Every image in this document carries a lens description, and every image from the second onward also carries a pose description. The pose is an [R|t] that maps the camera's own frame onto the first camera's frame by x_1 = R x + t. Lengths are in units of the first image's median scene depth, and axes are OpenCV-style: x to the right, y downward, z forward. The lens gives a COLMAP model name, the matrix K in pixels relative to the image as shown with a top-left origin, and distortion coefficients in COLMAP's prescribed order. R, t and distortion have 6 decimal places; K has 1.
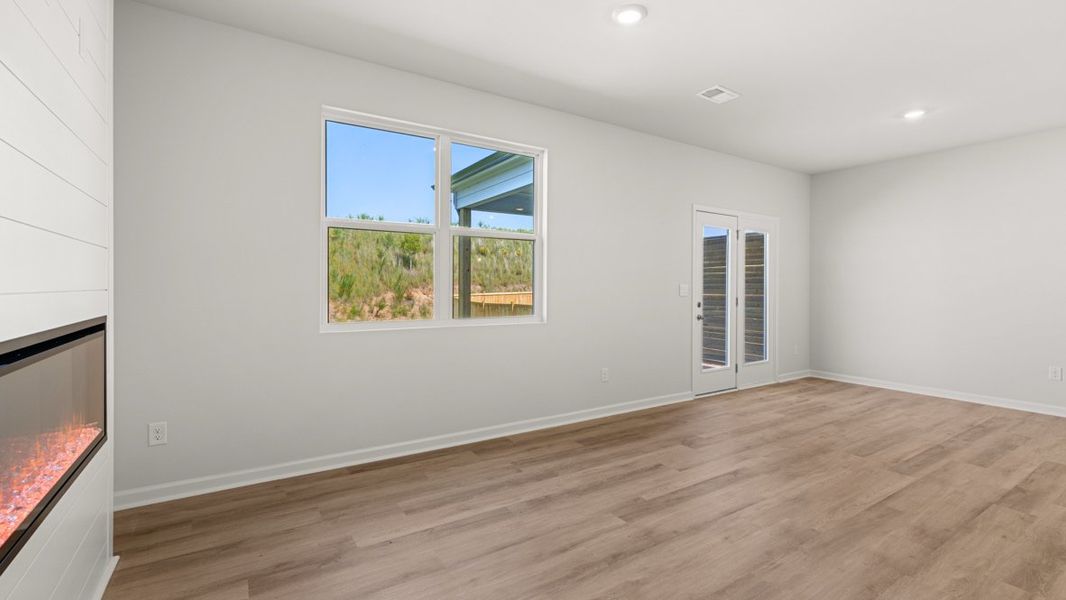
lens RADIAL K [[464.9, 0, 533.7], [0, 464.9, 290.5], [0, 0, 1]] dist [-0.000631, 0.000549]
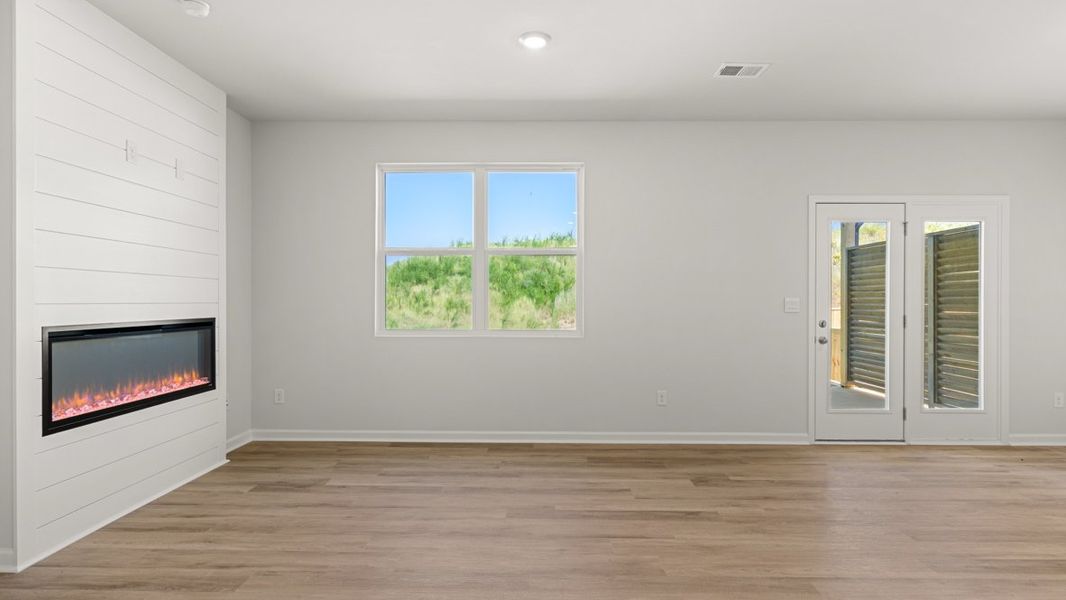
lens RADIAL K [[520.7, 0, 533.0], [0, 520.7, 300.0], [0, 0, 1]] dist [0.001853, 0.000695]
pose [[0.835567, -0.001588, -0.549386, 0.716627], [-0.004578, 0.999941, -0.009853, 0.003111], [0.549369, 0.010748, 0.835511, 0.013714]]
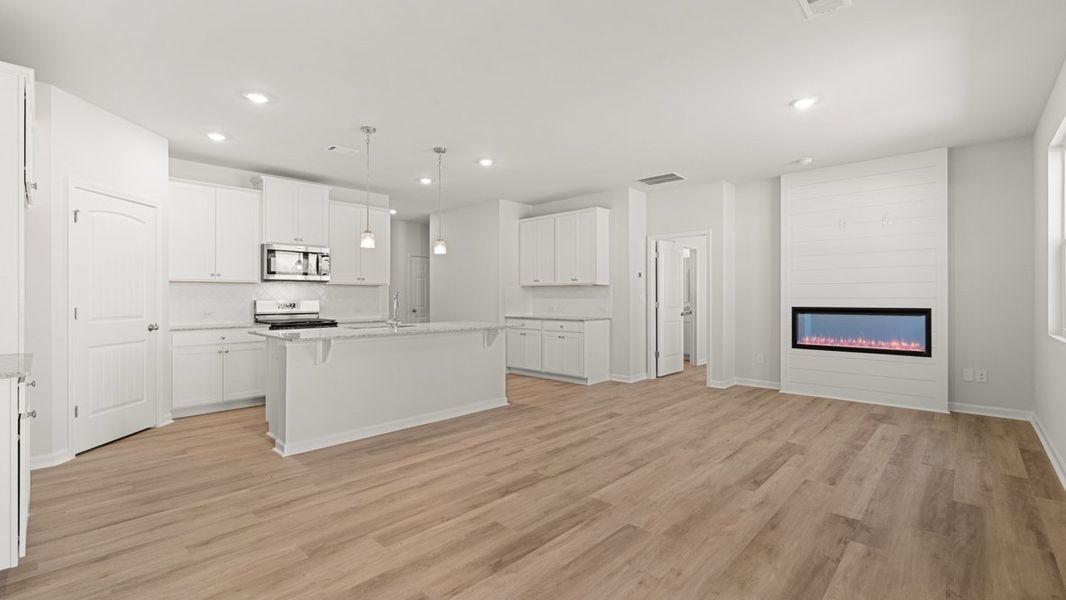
lens RADIAL K [[464.9, 0, 533.7], [0, 464.9, 290.5], [0, 0, 1]] dist [-0.000631, 0.000549]
pose [[-0.969540, -0.005870, -0.244861, 1.131475], [-0.004364, 0.999968, -0.006695, -0.008392], [0.244893, -0.005422, -0.969535, 1.832314]]
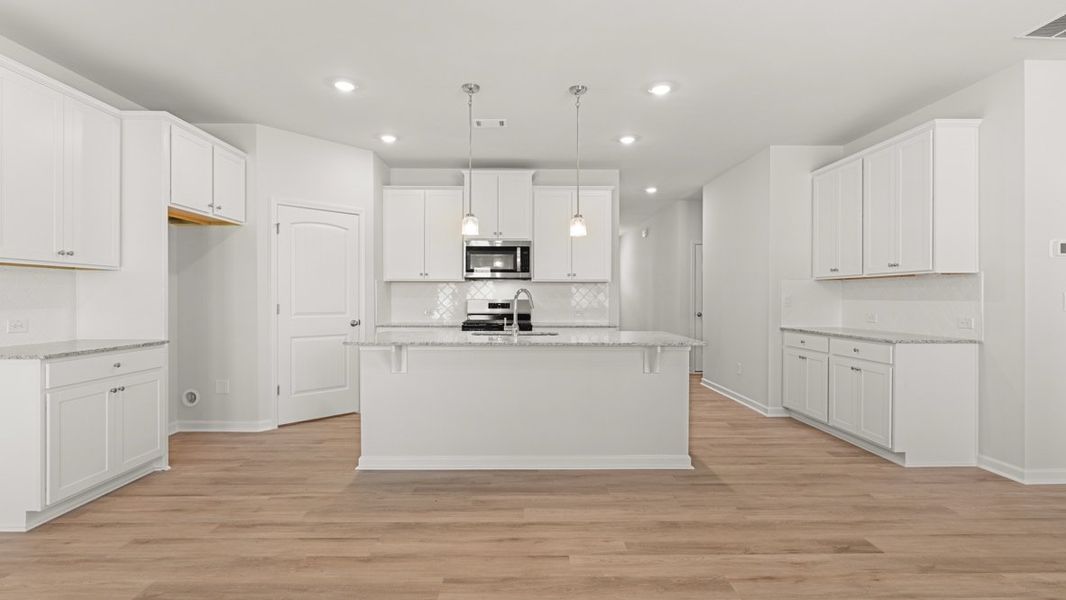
lens RADIAL K [[511.4, 0, 529.4], [0, 511.4, 297.6], [0, 0, 1]] dist [-0.001145, -0.000090]
pose [[-0.849723, -0.005989, 0.527196, 0.509867], [-0.000682, 0.999947, 0.010261, -0.005044], [-0.527229, 0.008360, -0.849682, 1.345657]]
